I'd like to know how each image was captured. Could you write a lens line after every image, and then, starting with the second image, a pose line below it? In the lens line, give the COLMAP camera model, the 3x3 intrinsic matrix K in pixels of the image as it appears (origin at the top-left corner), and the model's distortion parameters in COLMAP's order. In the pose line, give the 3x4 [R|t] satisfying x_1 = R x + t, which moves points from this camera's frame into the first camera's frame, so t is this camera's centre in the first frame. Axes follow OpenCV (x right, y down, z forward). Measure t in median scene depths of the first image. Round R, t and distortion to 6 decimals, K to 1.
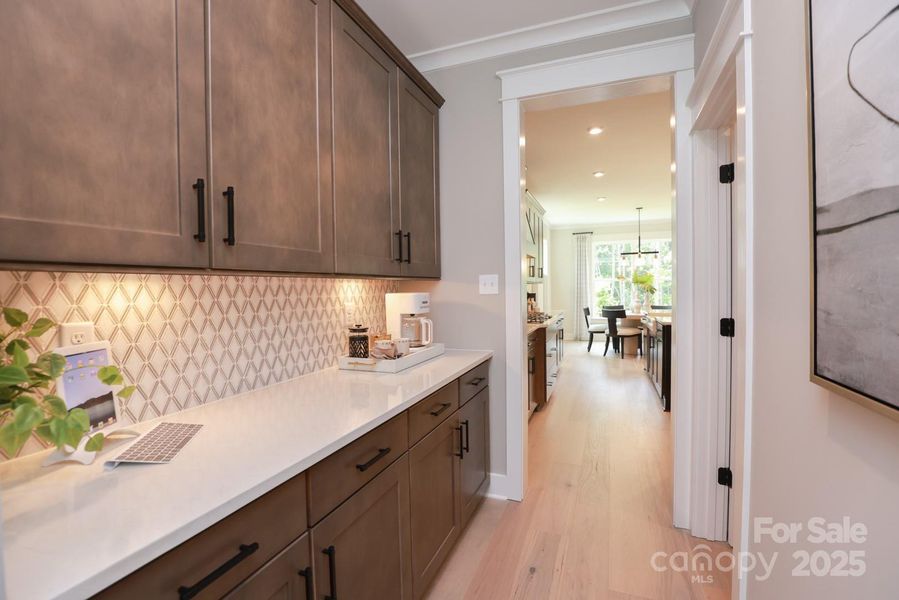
lens RADIAL K [[412.4, 0, 452.5], [0, 412.4, 304.5], [0, 0, 1]] dist [-0.027268, 0.001082]
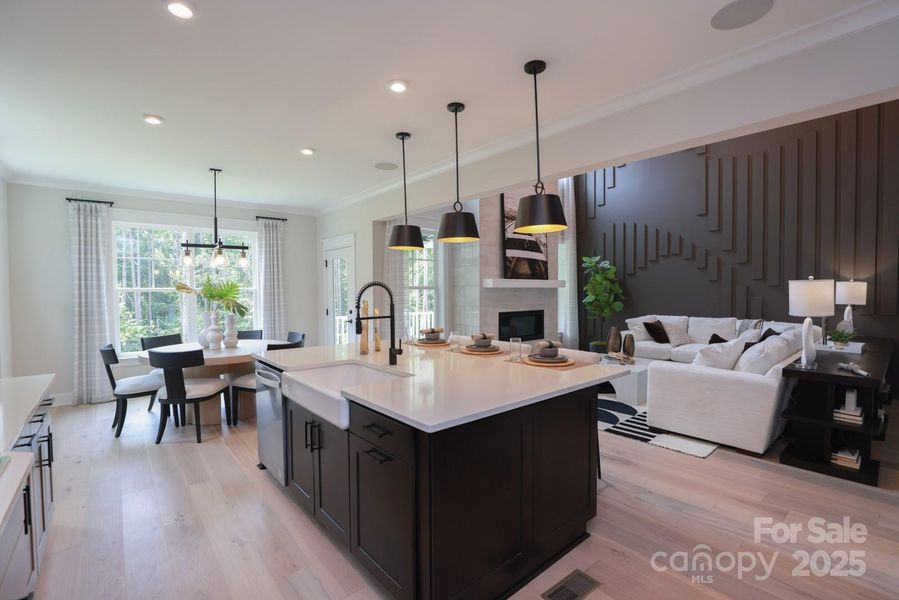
lens RADIAL K [[412.4, 0, 452.5], [0, 412.4, 304.5], [0, 0, 1]] dist [-0.027268, 0.001082]
pose [[0.498197, -0.009595, 0.867011, 0.117576], [0.025297, 0.999674, -0.003473, -0.031804], [-0.866695, 0.023663, 0.498277, 0.420510]]
